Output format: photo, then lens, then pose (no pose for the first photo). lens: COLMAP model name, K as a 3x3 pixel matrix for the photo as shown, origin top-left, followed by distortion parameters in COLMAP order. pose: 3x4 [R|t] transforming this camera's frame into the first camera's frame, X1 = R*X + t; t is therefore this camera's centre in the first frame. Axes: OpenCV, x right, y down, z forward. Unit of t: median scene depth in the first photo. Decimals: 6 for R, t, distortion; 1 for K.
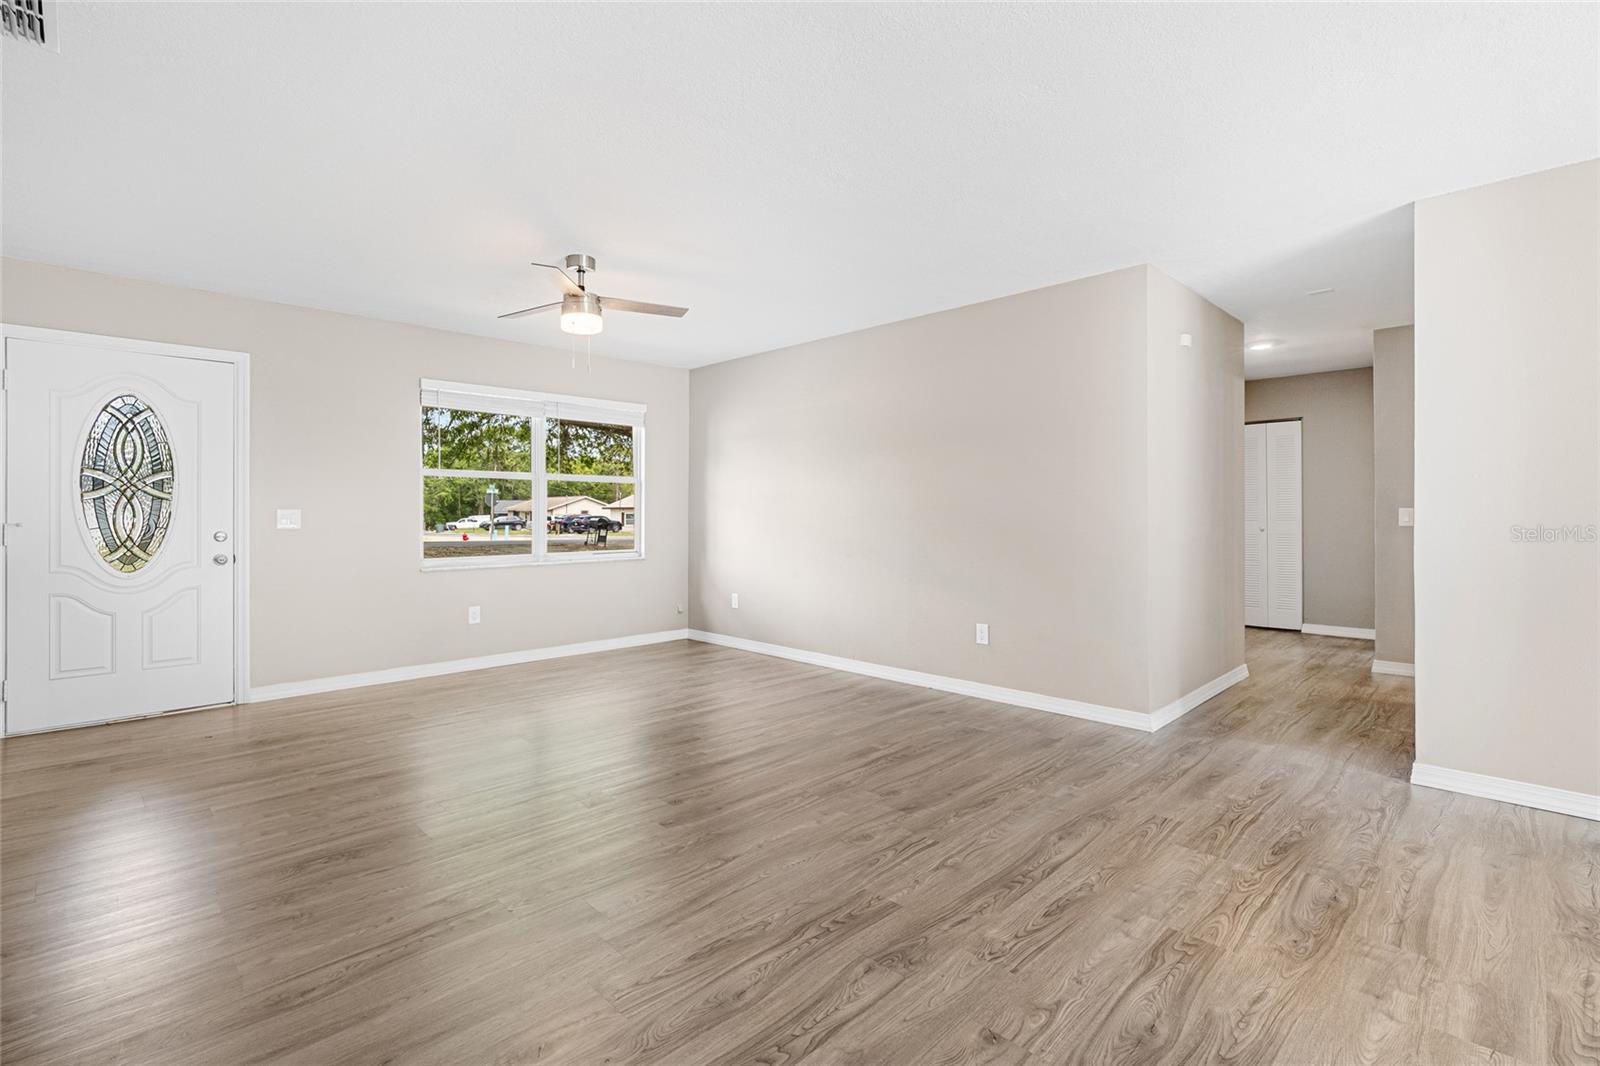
lens RADIAL K [[728.2, 0, 810.0], [0, 728.2, 517.5], [0, 0, 1]] dist [-0.010566, 0.000445]
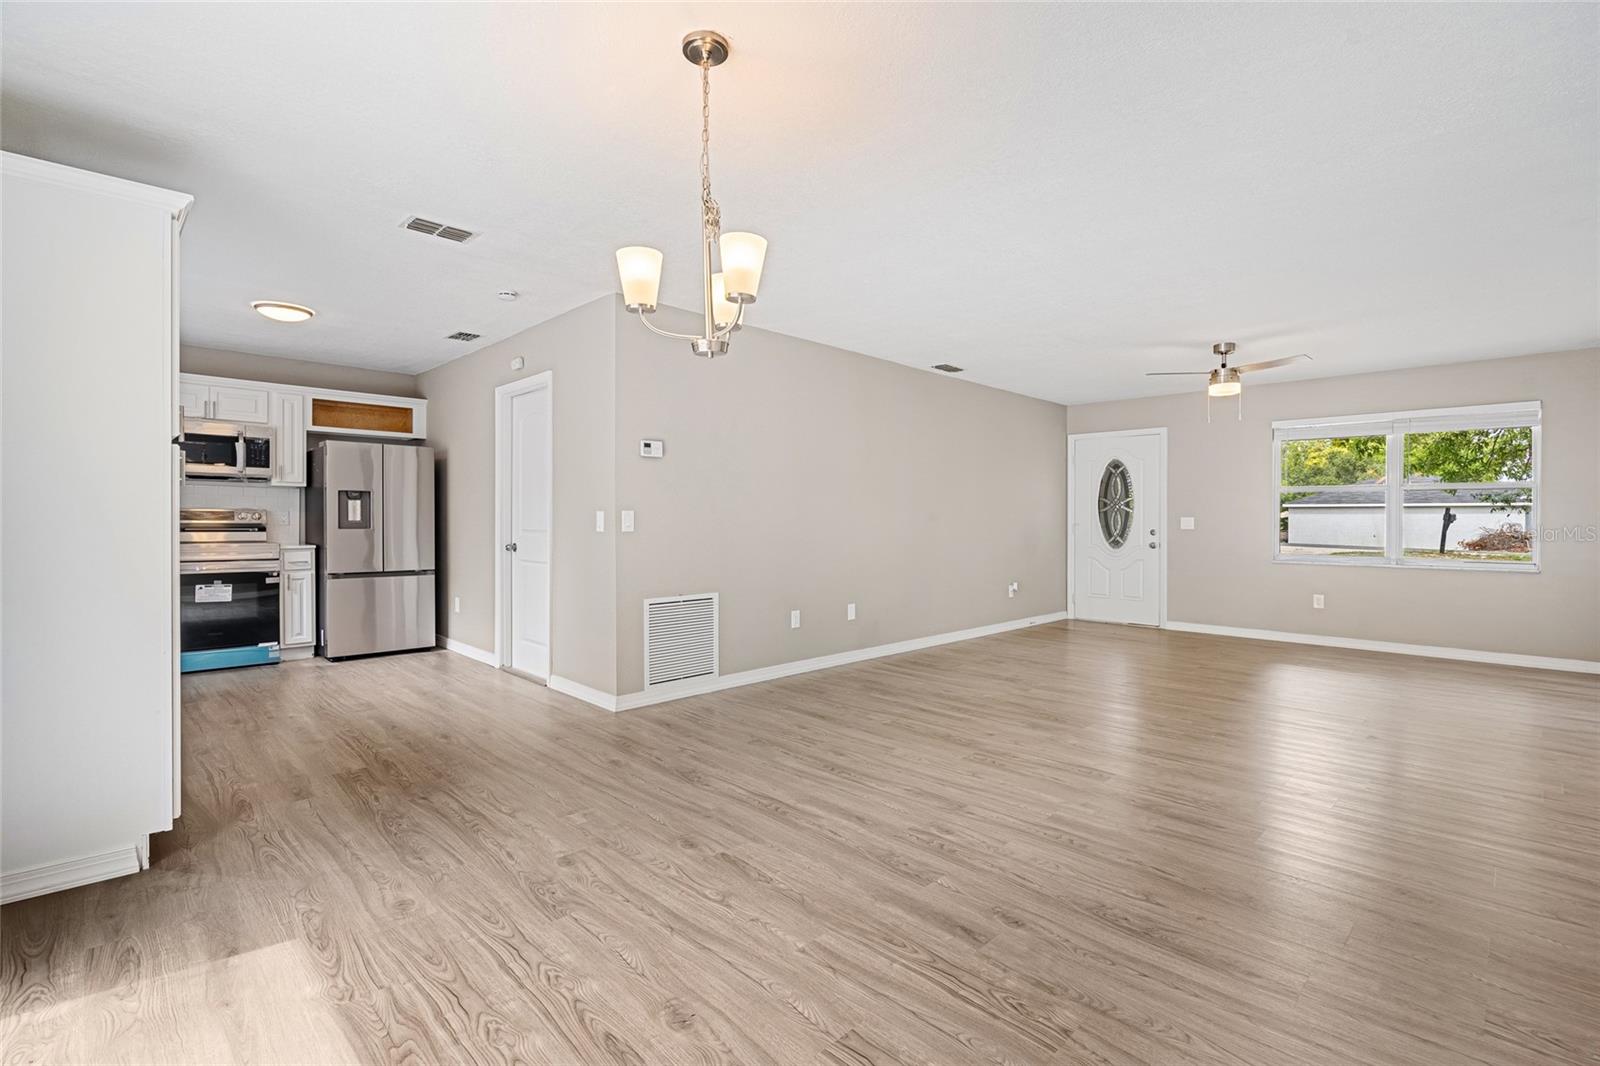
lens RADIAL K [[722.8, 0, 811.6], [0, 722.8, 530.9], [0, 0, 1]] dist [-0.013753, 0.000572]
pose [[0.017318, 0.018824, -0.999673, 1.933640], [-0.011244, 0.999763, 0.018631, -0.002851], [0.999787, 0.010917, 0.017526, 0.255301]]
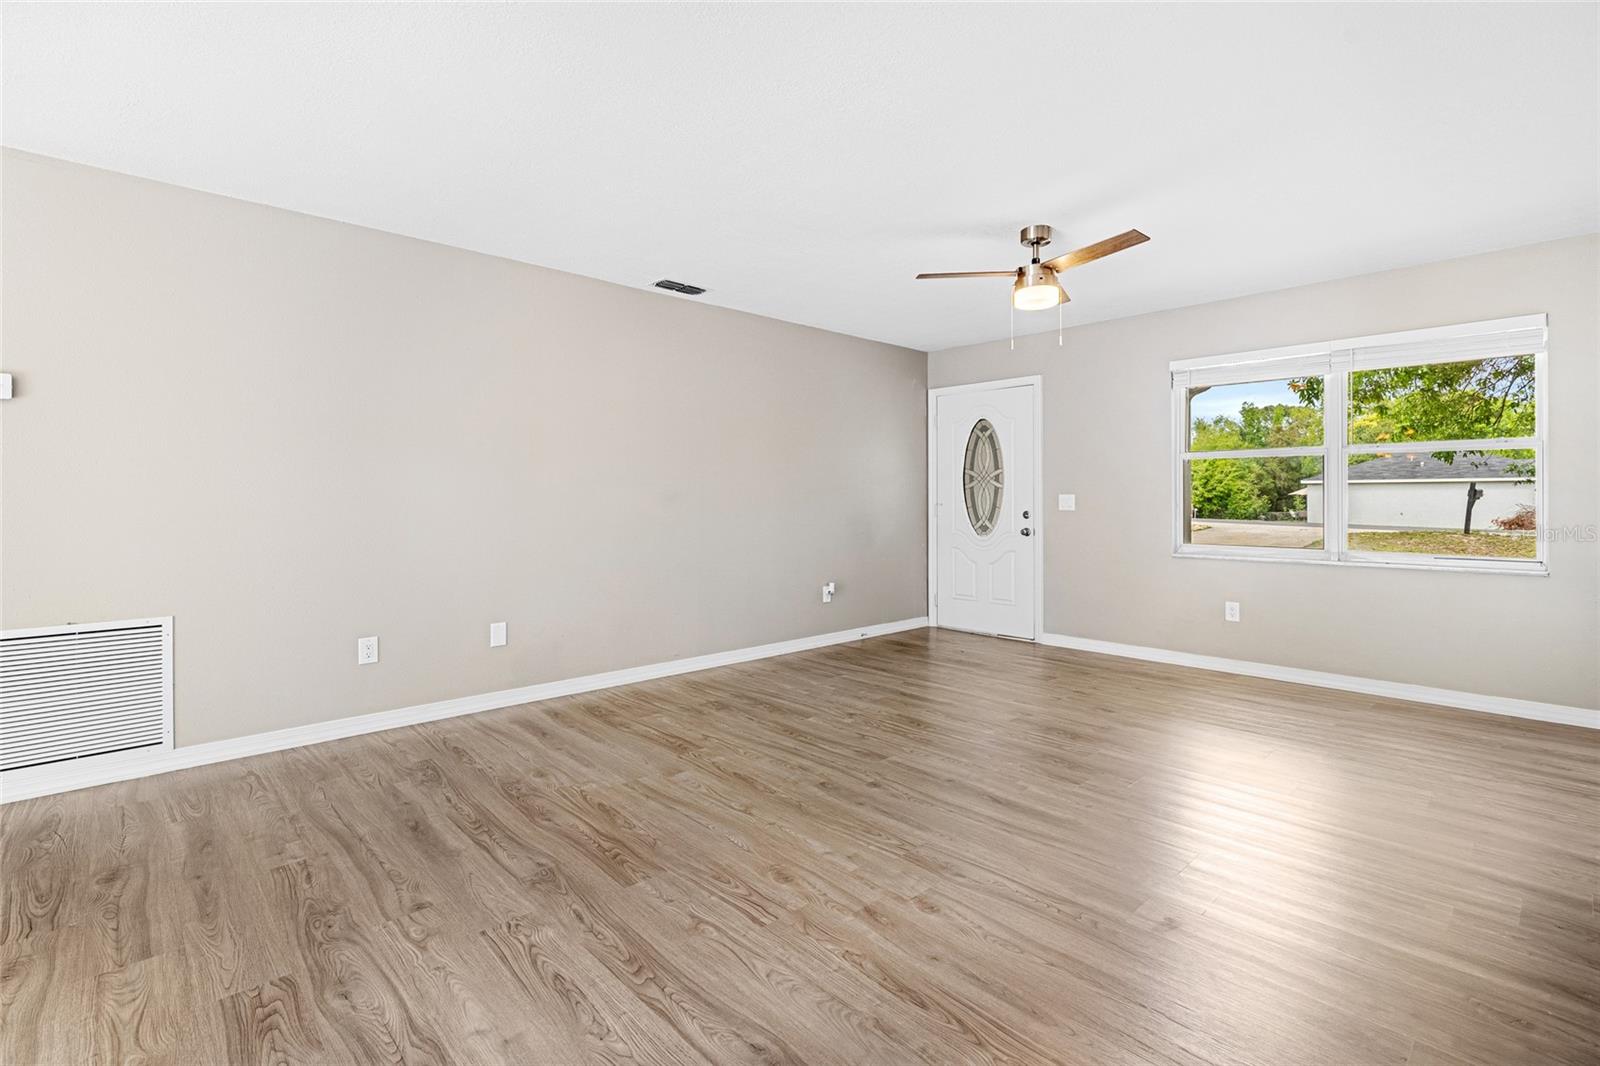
lens RADIAL K [[721.9, 0, 801.3], [0, 721.9, 504.9], [0, 0, 1]] dist [-0.012024, 0.000920]
pose [[-0.020710, 0.010338, -0.999732, 1.093839], [-0.006073, 0.999927, 0.010466, -0.007473], [0.999767, 0.006288, -0.020646, 1.238630]]
